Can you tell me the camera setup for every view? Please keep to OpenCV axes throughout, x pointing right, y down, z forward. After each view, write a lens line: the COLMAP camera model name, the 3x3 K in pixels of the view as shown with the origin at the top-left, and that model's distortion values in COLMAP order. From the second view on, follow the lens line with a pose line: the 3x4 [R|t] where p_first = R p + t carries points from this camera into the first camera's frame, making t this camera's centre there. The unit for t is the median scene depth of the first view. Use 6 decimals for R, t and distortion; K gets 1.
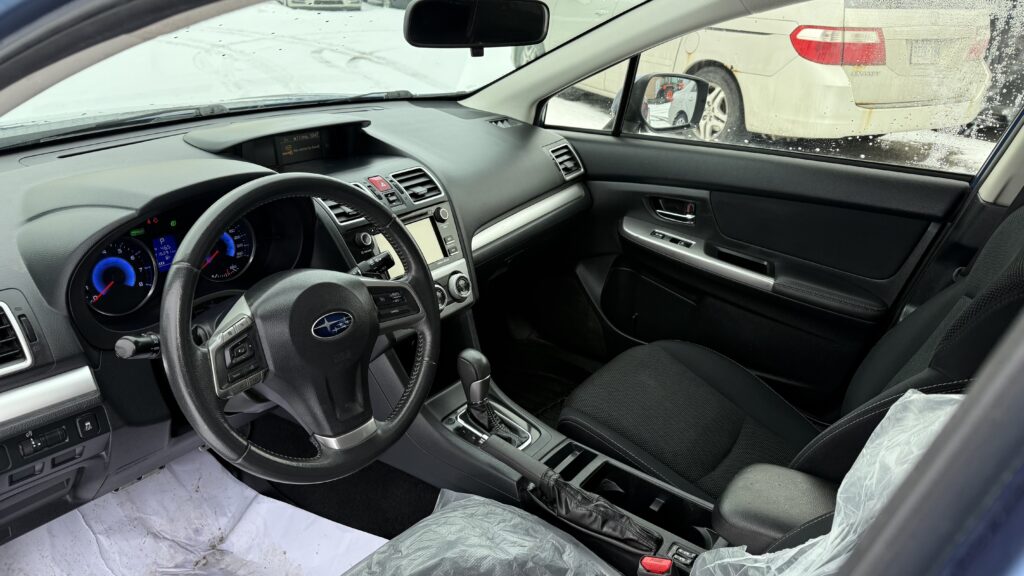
lens RADIAL K [[723.5, 0, 518.4], [0, 723.5, 291.6], [0, 0, 1]] dist [0.104187, -0.151724]
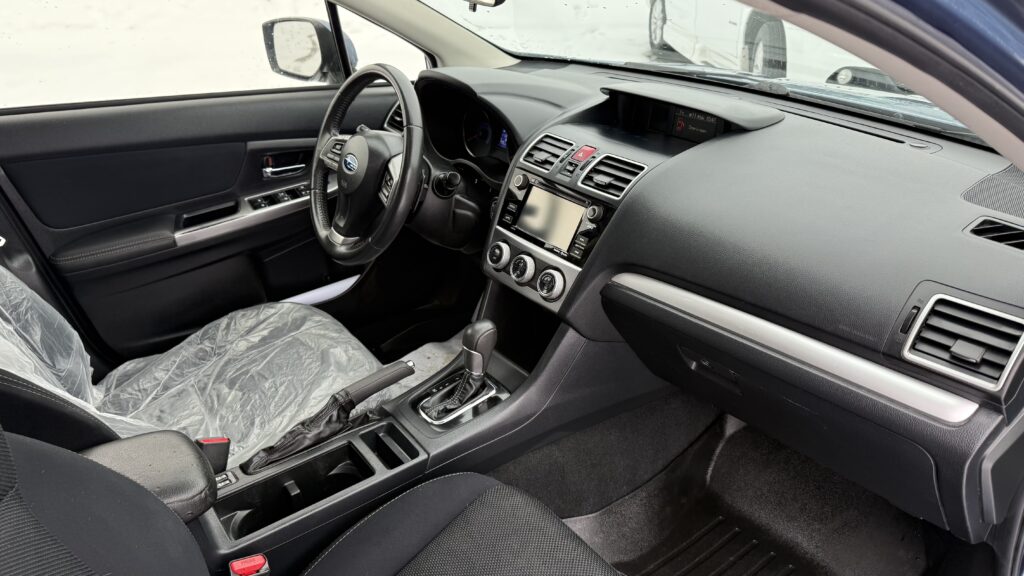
lens RADIAL K [[723.5, 0, 518.4], [0, 723.5, 291.6], [0, 0, 1]] dist [0.104187, -0.151724]
pose [[-0.293840, 0.395053, -0.870397, 0.549888], [-0.400142, 0.776128, 0.487352, -0.322915], [0.868069, 0.491486, -0.069980, 0.787787]]
